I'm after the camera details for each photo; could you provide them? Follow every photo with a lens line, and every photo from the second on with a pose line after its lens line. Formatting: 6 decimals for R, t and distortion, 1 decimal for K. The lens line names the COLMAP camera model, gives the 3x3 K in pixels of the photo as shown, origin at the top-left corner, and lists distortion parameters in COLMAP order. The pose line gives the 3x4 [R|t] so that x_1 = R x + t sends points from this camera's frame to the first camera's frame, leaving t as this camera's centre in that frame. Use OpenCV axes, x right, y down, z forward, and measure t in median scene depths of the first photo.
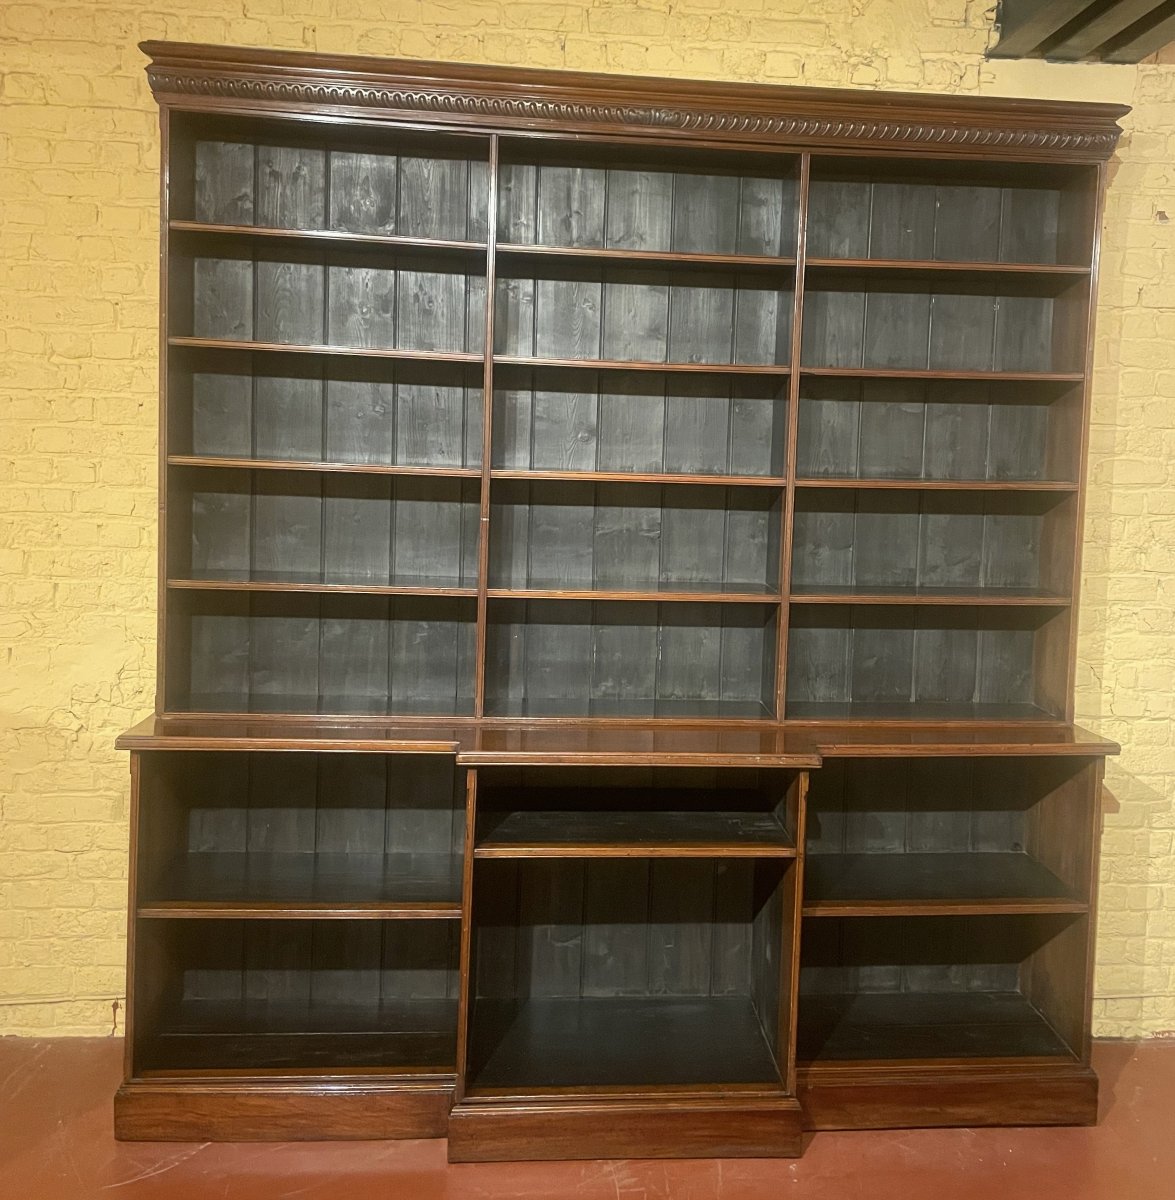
lens RADIAL K [[1302.6, 0, 661.4], [0, 1302.6, 511.3], [0, 0, 1]] dist [0.081317, -0.095977]
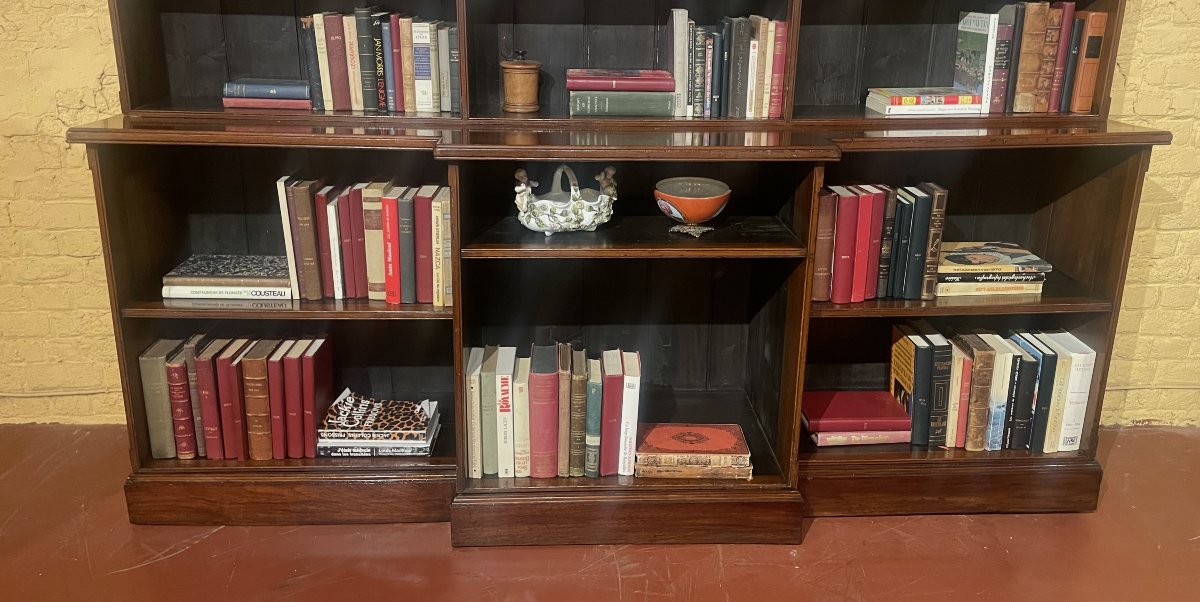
lens RADIAL K [[944.7, 0, 603.2], [0, 944.7, 265.9], [0, 0, 1]] dist [0.111299, -0.154707]
pose [[0.998647, -0.005465, -0.051722, -0.005616], [0.017718, 0.970727, 0.239529, 0.094991], [0.048899, -0.240121, 0.969510, 0.301061]]
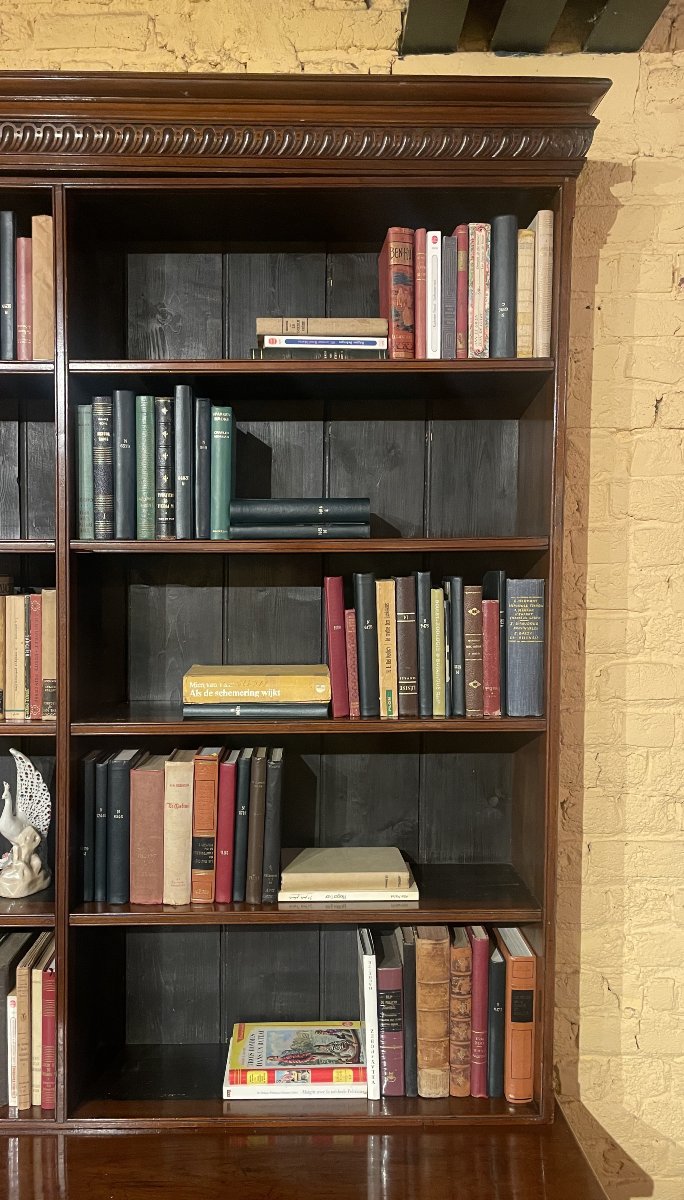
lens RADIAL K [[938.3, 0, 306.6], [0, 938.3, 604.0], [0, 0, 1]] dist [0.096854, -0.137744]
pose [[0.994956, -0.022938, -0.097652, 0.248647], [0.021430, 0.999635, -0.016465, -0.068353], [0.097994, 0.014290, 0.995084, 0.549070]]
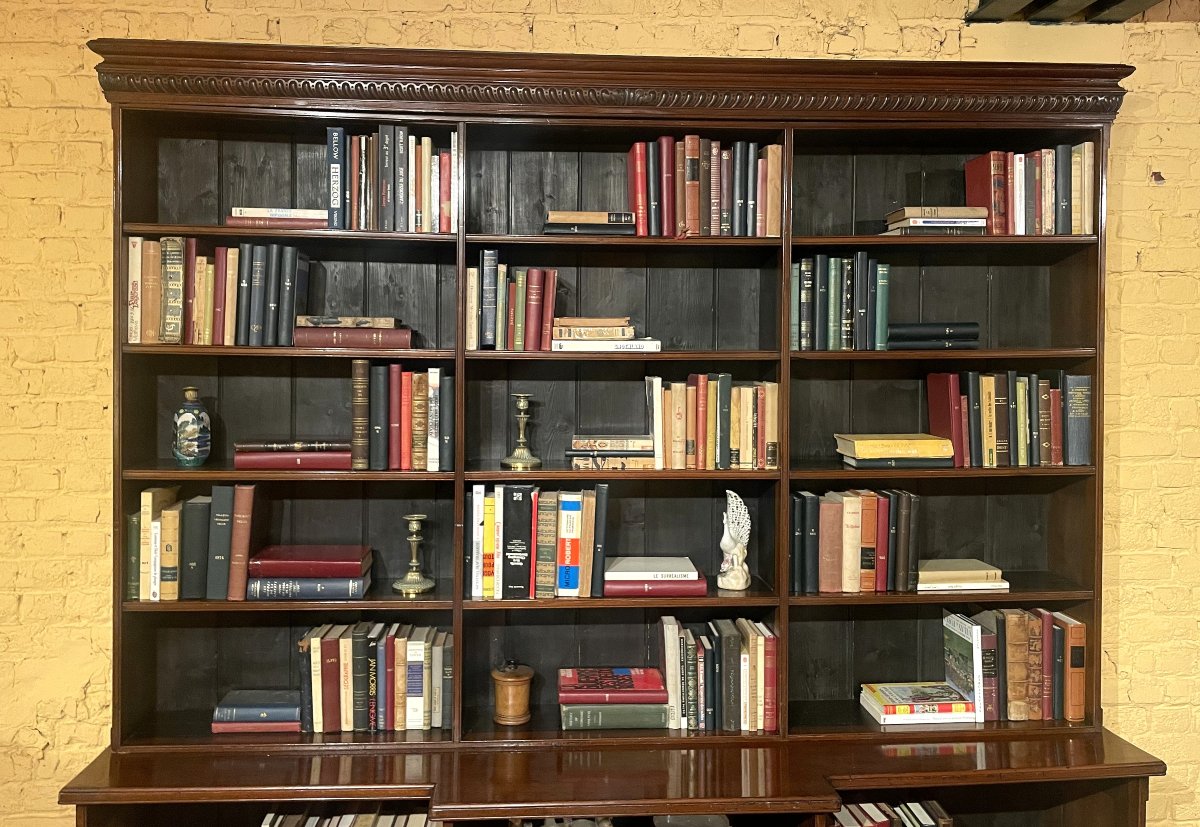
lens RADIAL K [[1058.2, 0, 586.3], [0, 1058.2, 347.3], [0, 0, 1]] dist [0.109978, -0.160214]
pose [[0.999067, -0.028630, -0.032344, -0.015020], [0.026984, 0.998374, -0.050218, -0.075954], [0.033729, 0.049299, 0.998214, 0.220133]]
